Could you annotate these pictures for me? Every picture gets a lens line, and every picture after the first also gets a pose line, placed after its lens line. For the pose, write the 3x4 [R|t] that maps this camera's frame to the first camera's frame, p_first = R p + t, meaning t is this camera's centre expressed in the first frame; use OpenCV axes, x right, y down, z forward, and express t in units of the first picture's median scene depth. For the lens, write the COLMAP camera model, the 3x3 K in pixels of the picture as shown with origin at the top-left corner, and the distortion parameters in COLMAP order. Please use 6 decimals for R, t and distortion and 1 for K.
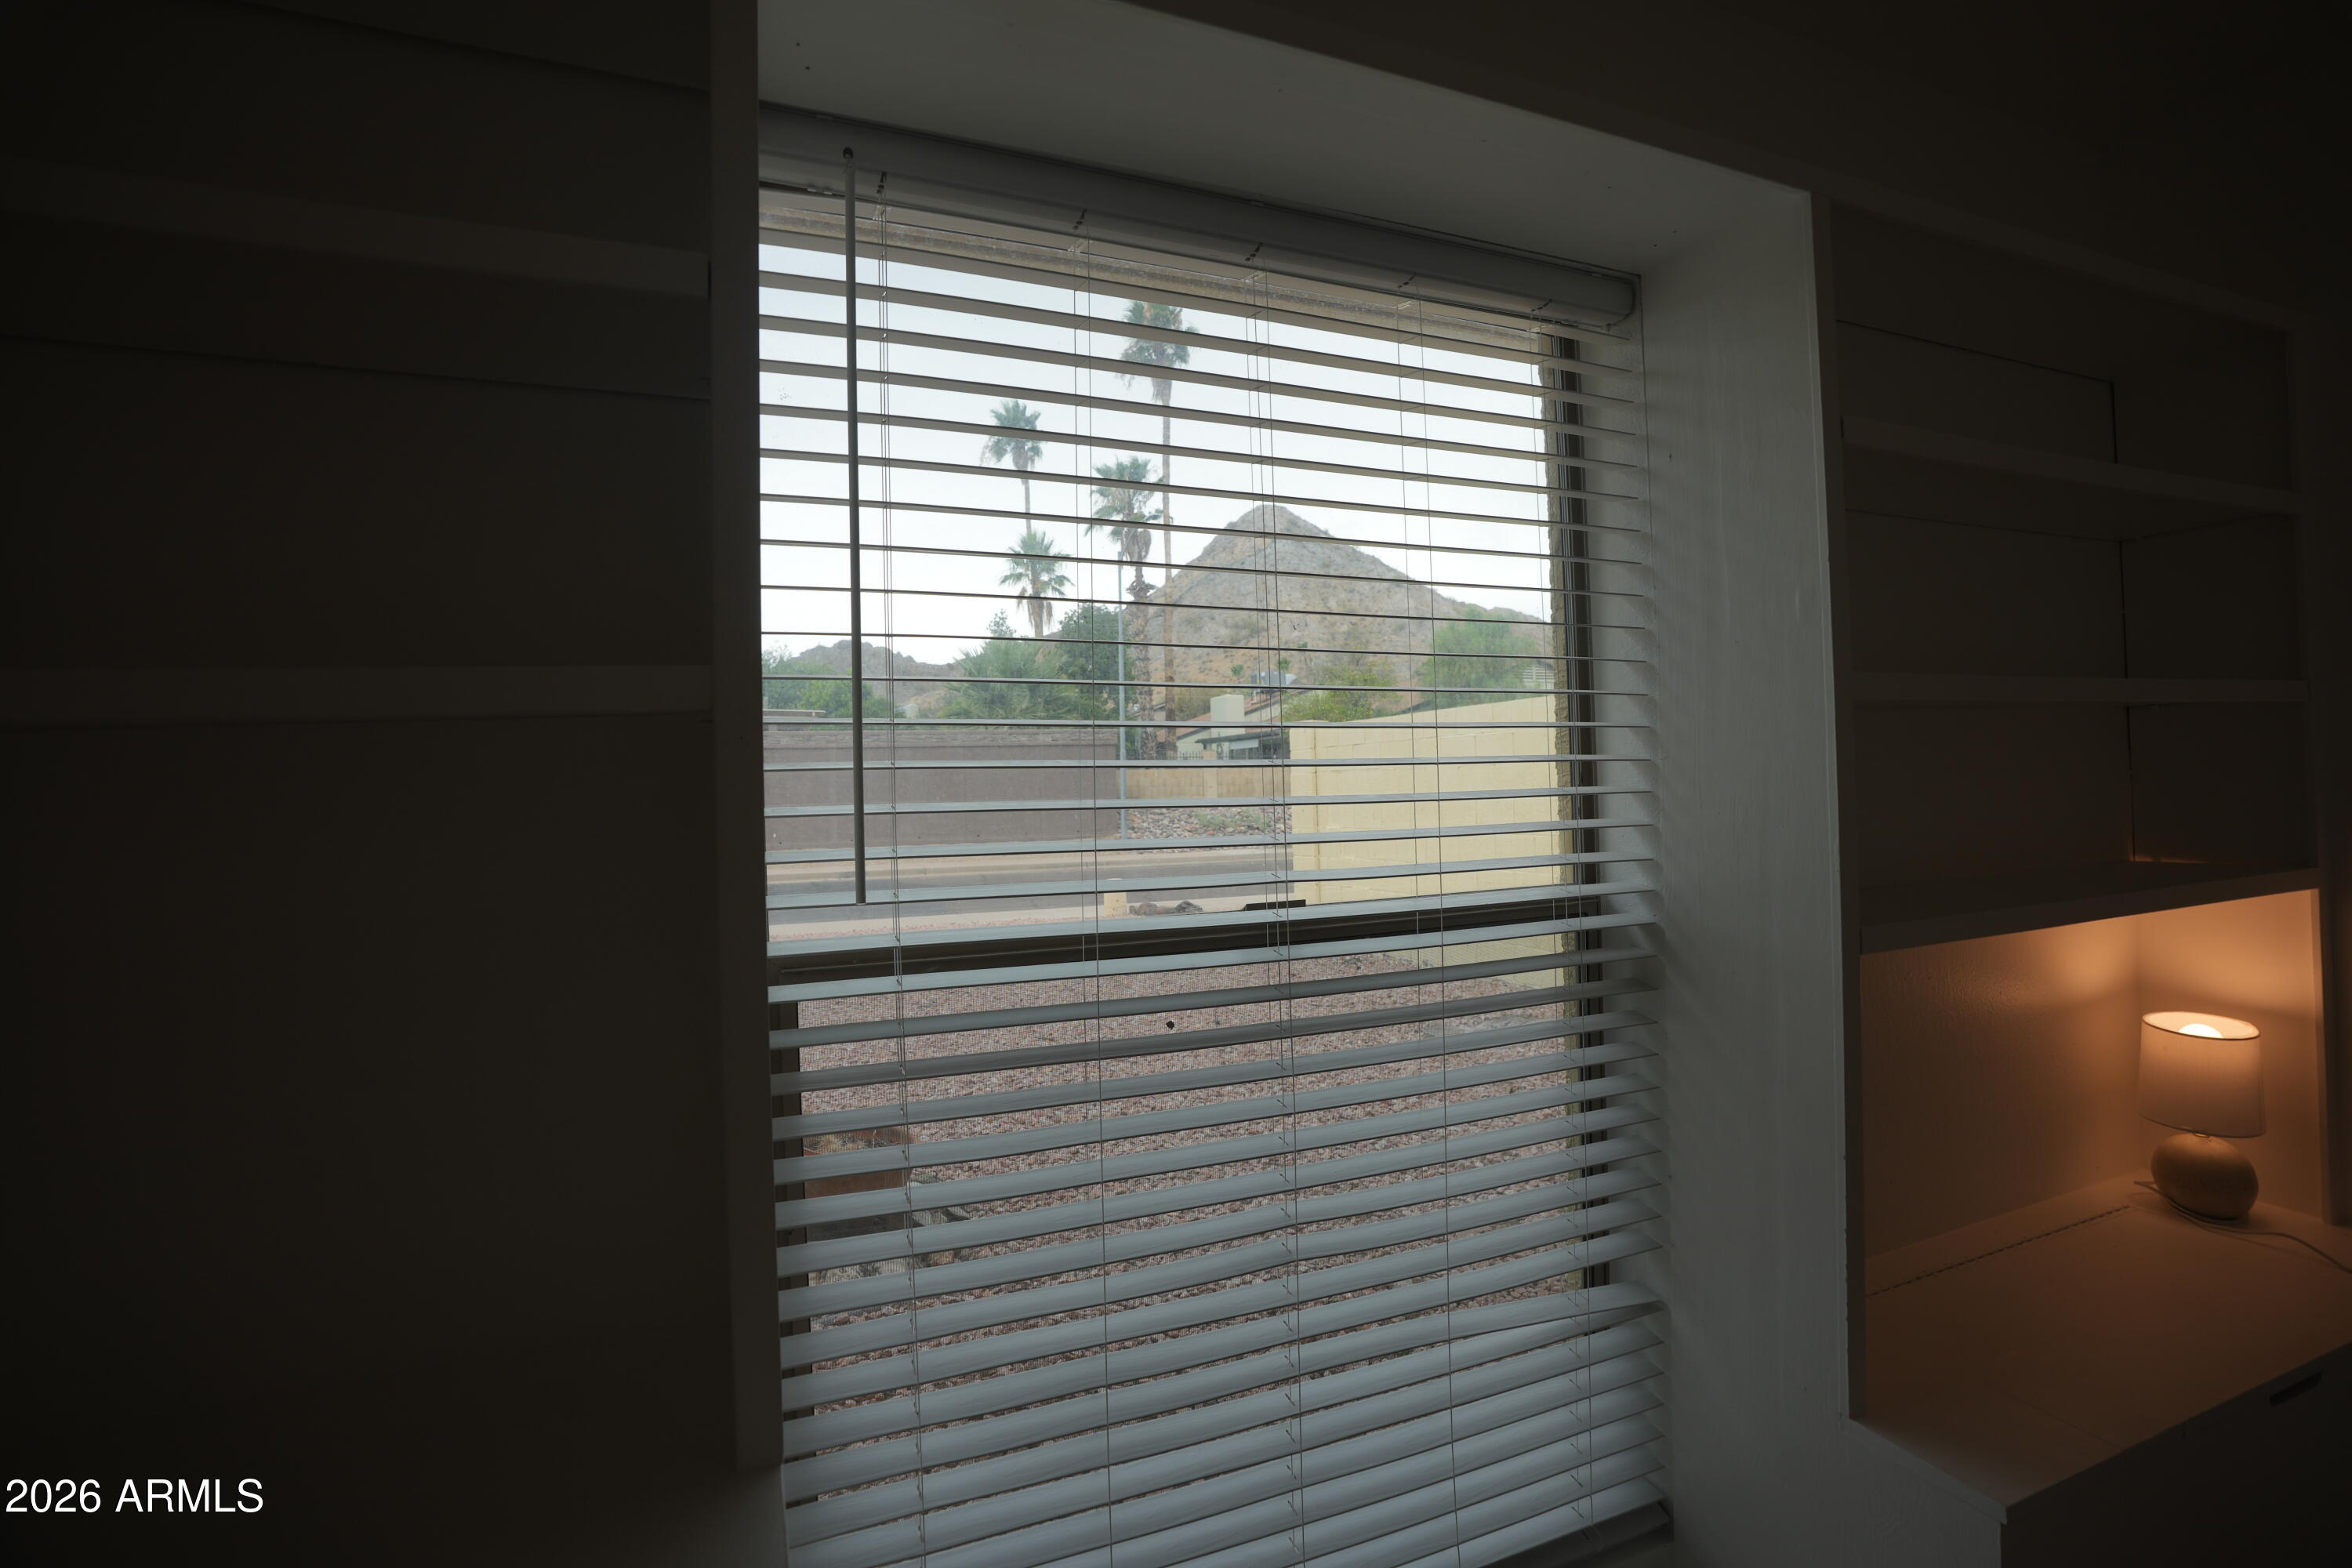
lens RADIAL K [[1077.0, 0, 1178.9], [0, 1077.0, 782.6], [0, 0, 1]] dist [-0.054529, 0.014959]
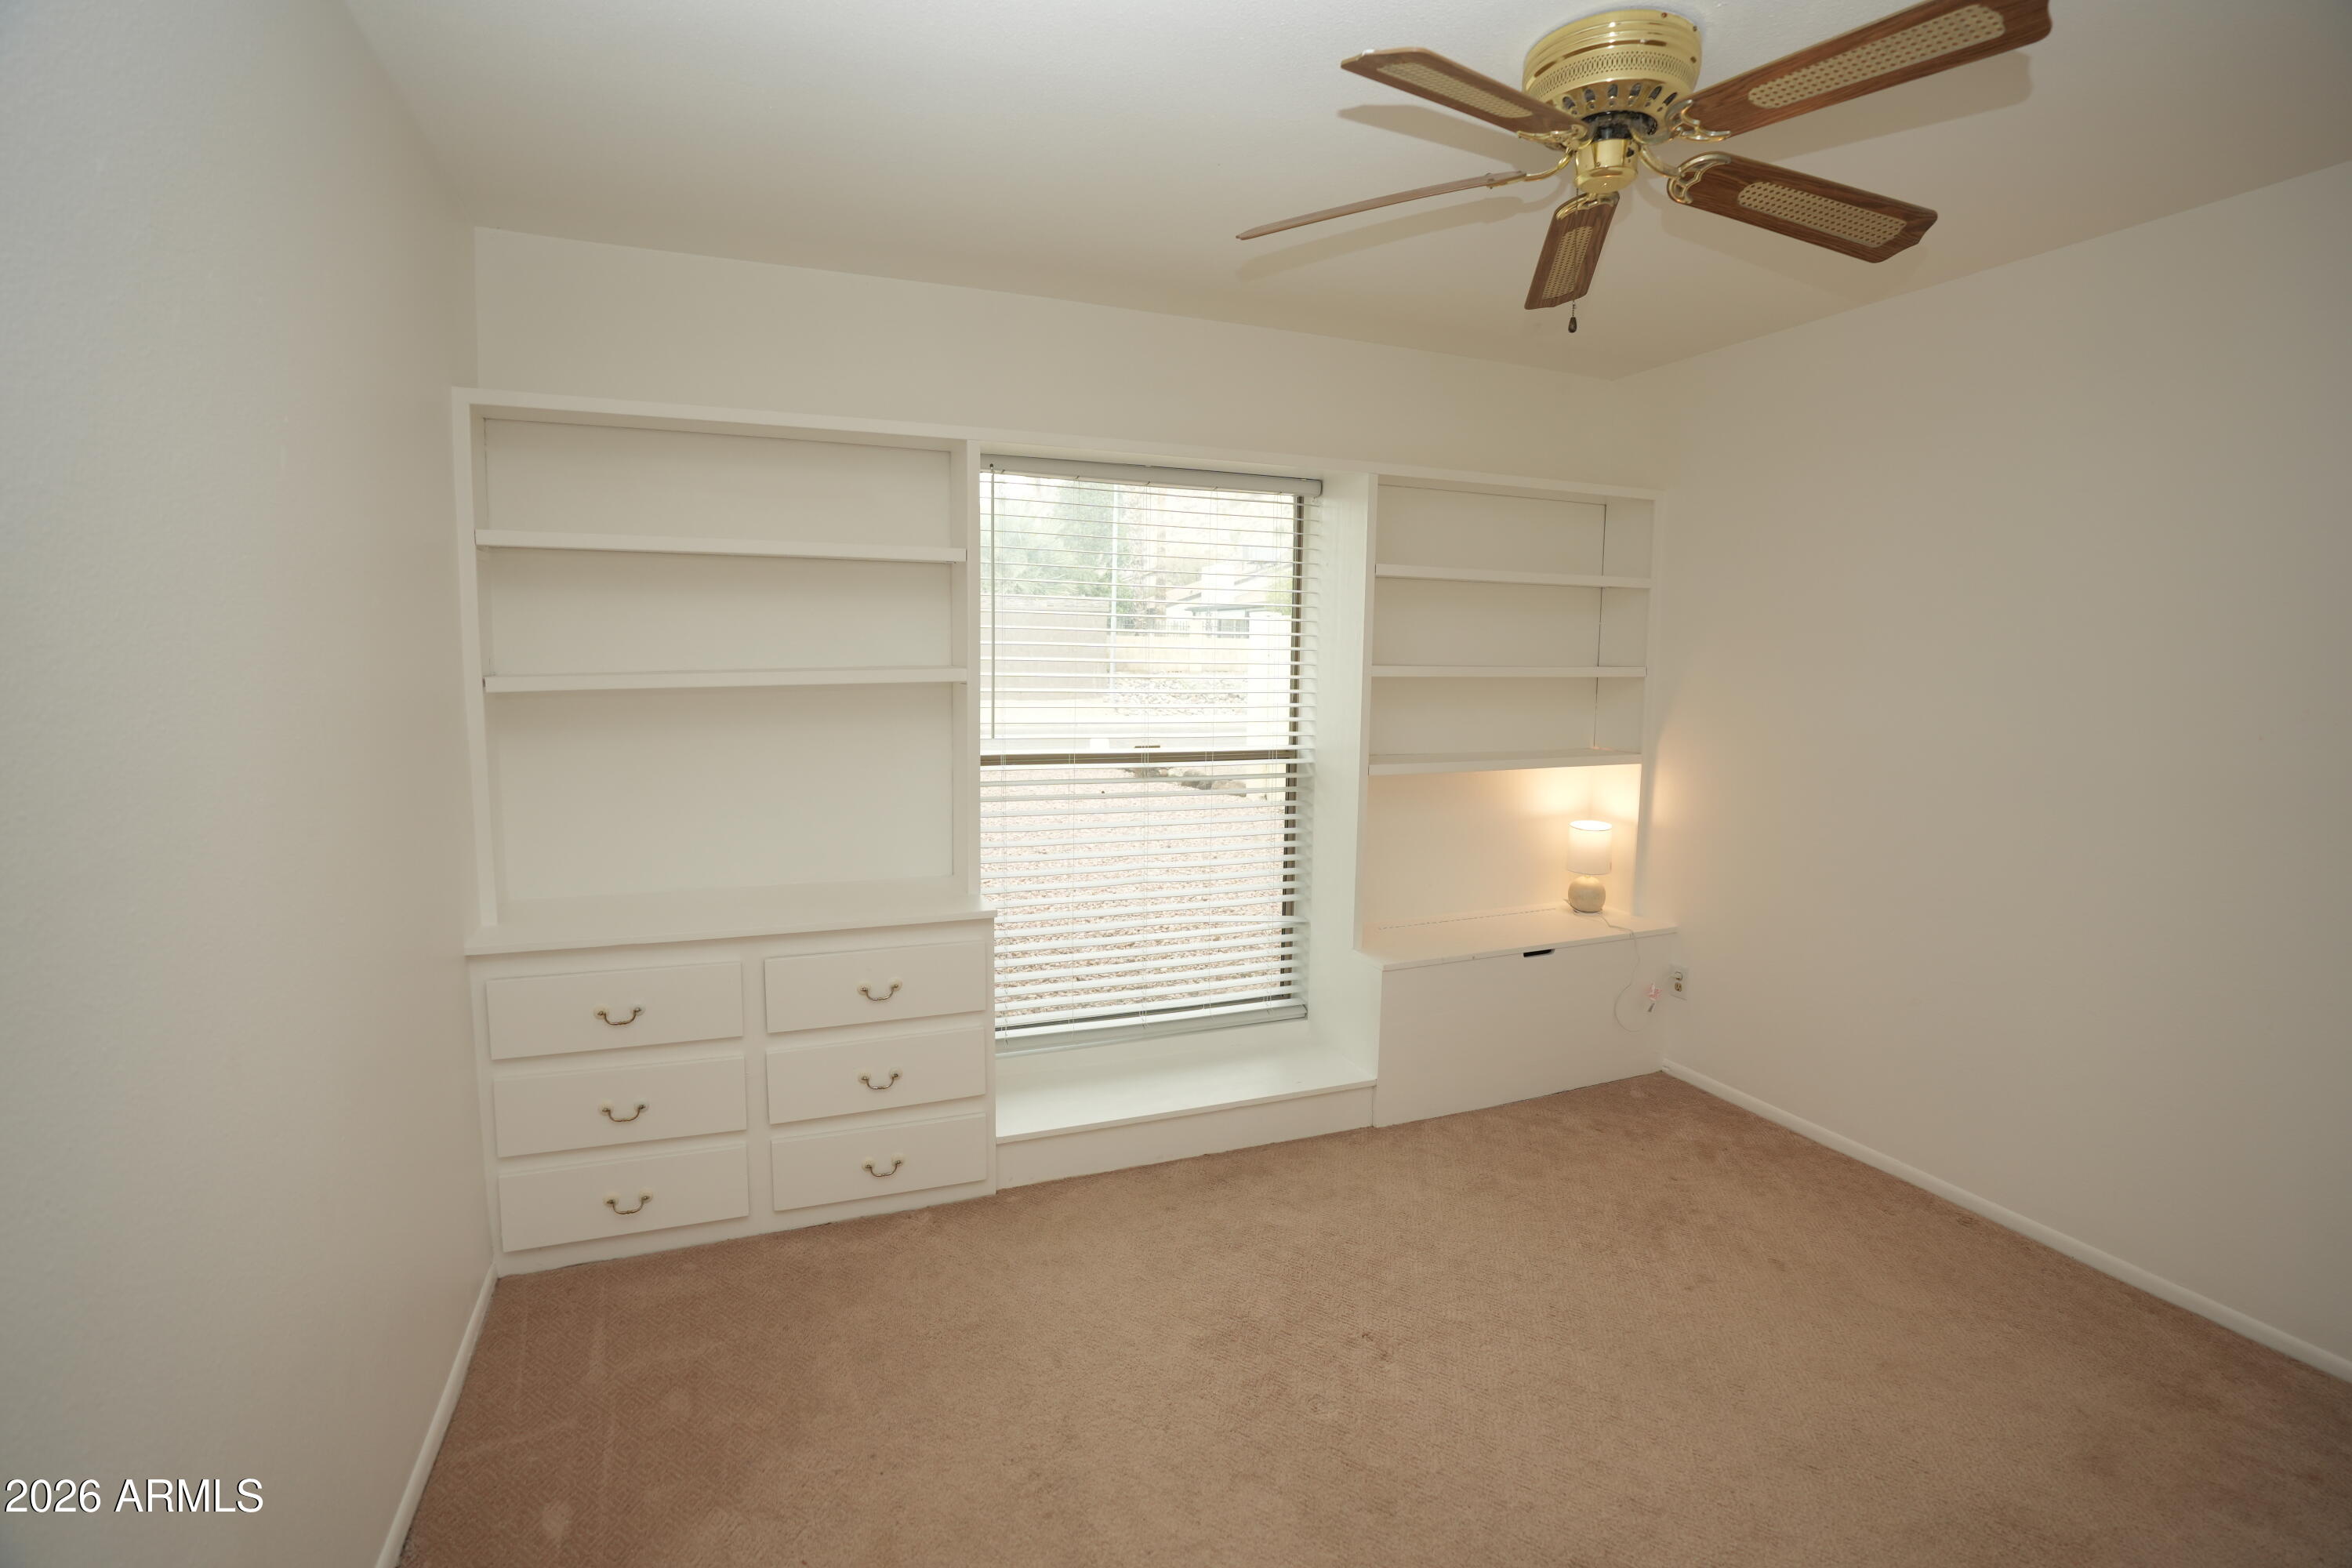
lens RADIAL K [[1077.0, 0, 1173.1], [0, 1077.0, 786.5], [0, 0, 1]] dist [-0.054529, 0.014959]
pose [[0.998994, 0.044102, 0.008077, 0.088351], [-0.044780, 0.990435, 0.130513, -0.099898], [-0.002243, -0.130744, 0.991414, -1.210316]]
